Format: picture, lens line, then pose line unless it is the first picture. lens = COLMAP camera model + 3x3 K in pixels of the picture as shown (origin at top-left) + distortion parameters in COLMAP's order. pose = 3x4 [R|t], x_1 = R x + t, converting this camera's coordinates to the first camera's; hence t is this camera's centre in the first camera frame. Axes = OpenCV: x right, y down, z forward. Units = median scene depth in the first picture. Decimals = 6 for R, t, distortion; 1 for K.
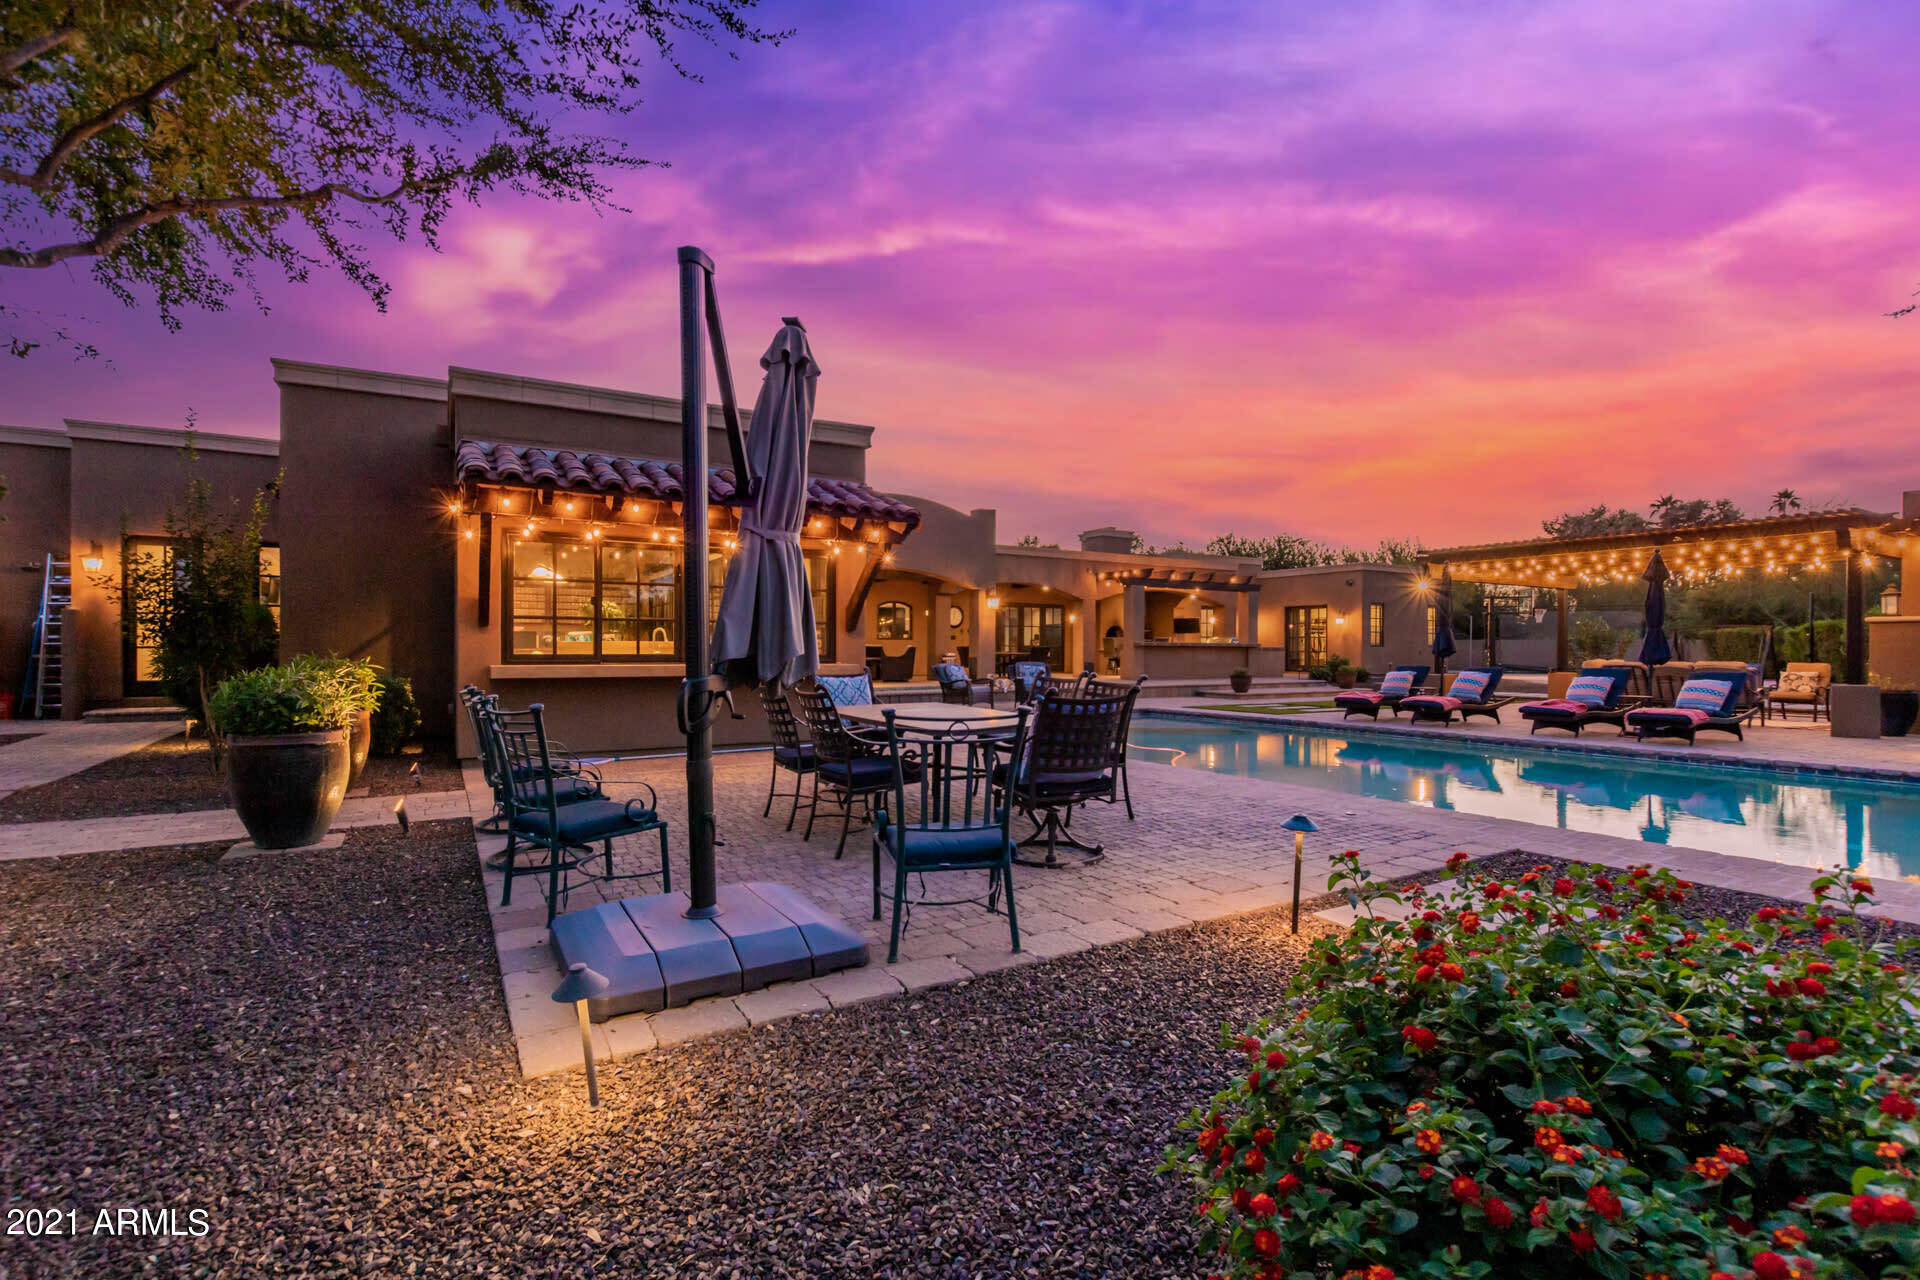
lens RADIAL K [[883.4, 0, 960.0], [0, 883.4, 640.0], [0, 0, 1]] dist [0.001975, -0.001172]
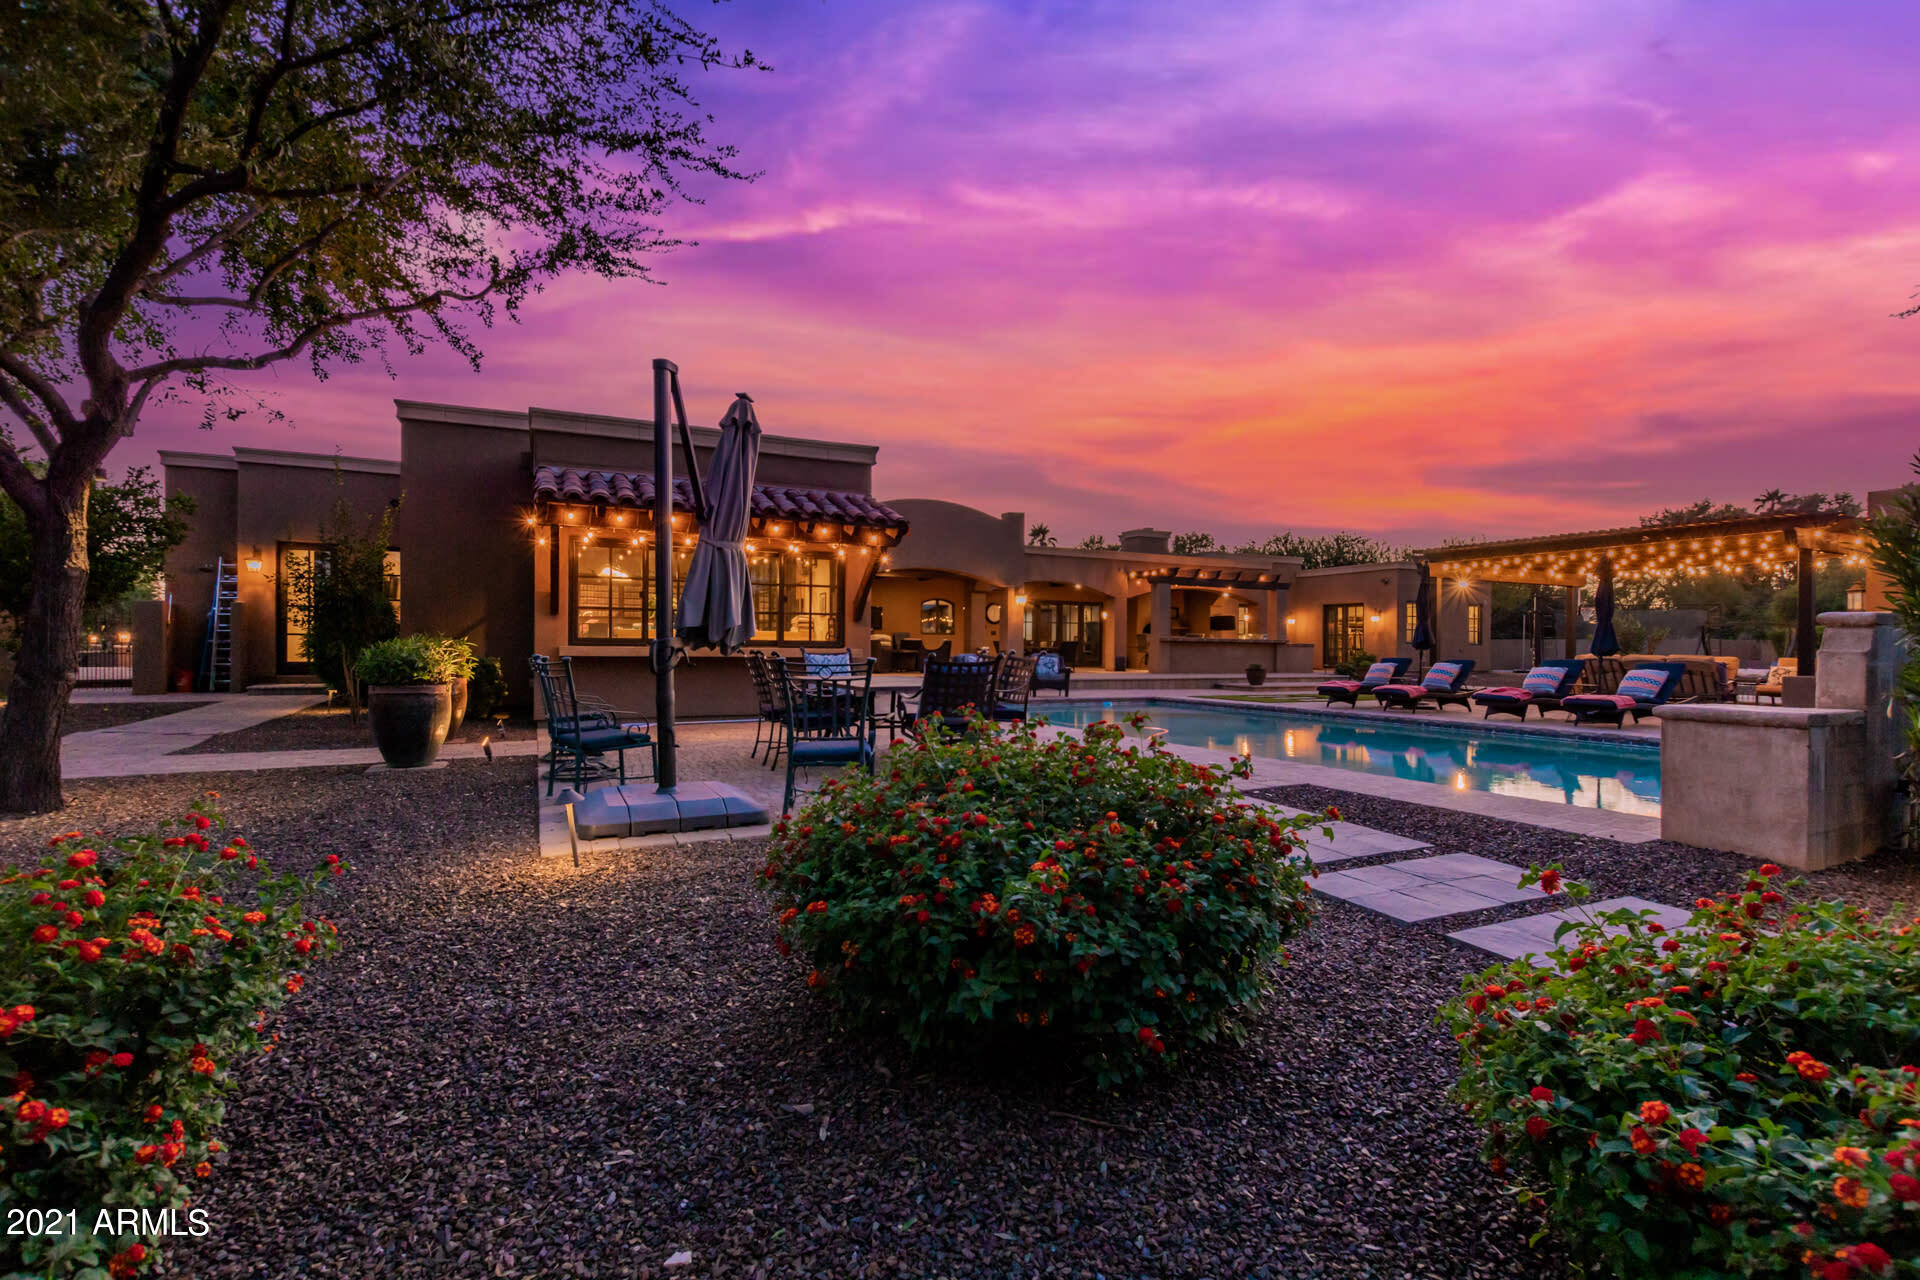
lens RADIAL K [[881.0, 0, 958.9], [0, 881.0, 638.5], [0, 0, 1]] dist [0.003016, -0.000704]
pose [[0.996288, 0.004892, -0.085945, 0.115685], [-0.005006, 0.999987, -0.001108, 0.014185], [0.085938, 0.001534, 0.996299, -0.161719]]
